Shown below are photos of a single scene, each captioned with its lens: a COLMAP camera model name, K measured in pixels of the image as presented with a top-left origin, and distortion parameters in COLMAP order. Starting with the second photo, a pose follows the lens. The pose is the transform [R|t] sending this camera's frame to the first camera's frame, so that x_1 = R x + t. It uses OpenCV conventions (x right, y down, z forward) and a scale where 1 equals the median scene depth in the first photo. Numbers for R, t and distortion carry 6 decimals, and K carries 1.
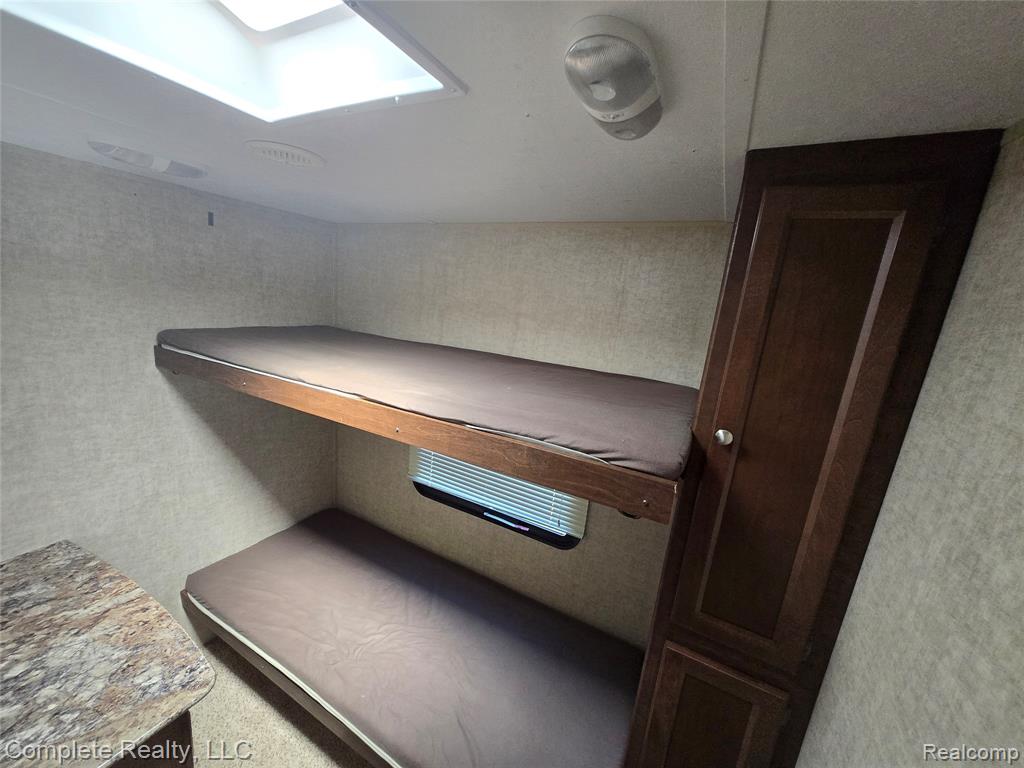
lens RADIAL K [[401.3, 0, 510.8], [0, 401.3, 387.3], [0, 0, 1]] dist [0.002866, -0.000460]
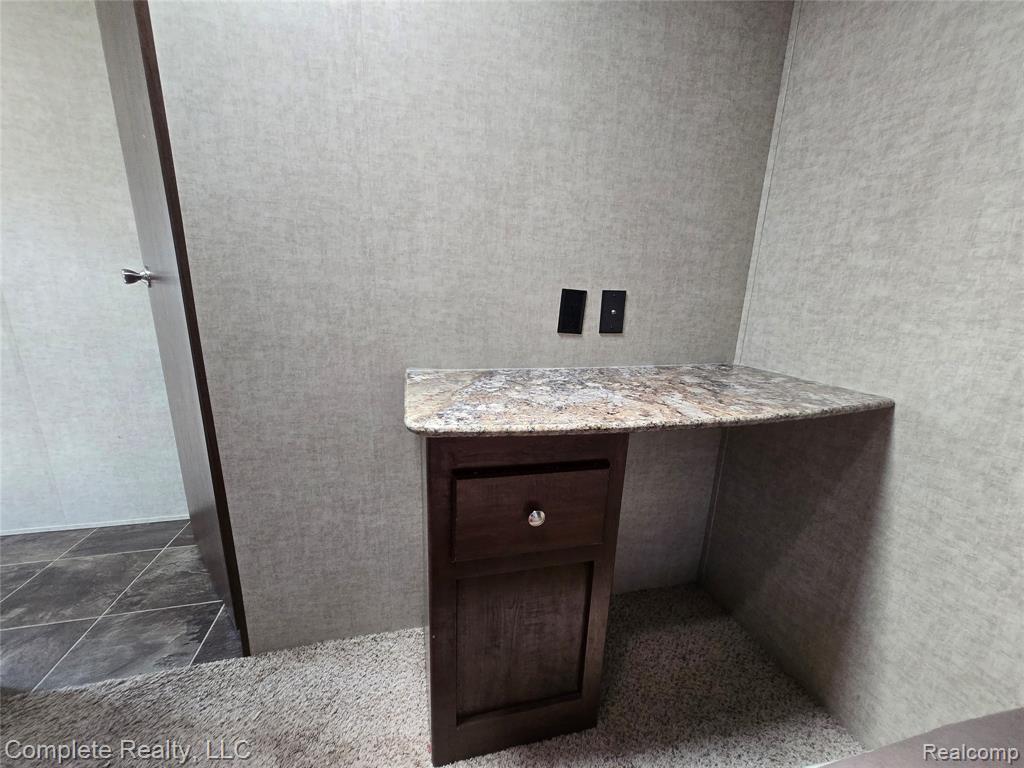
lens RADIAL K [[401.3, 0, 506.7], [0, 401.3, 390.4], [0, 0, 1]] dist [0.002866, -0.000460]
pose [[-0.748145, 0.046359, -0.661914, -0.334783], [-0.239051, 0.911737, 0.334050, 0.337285], [0.618978, 0.408149, -0.671030, 1.143891]]
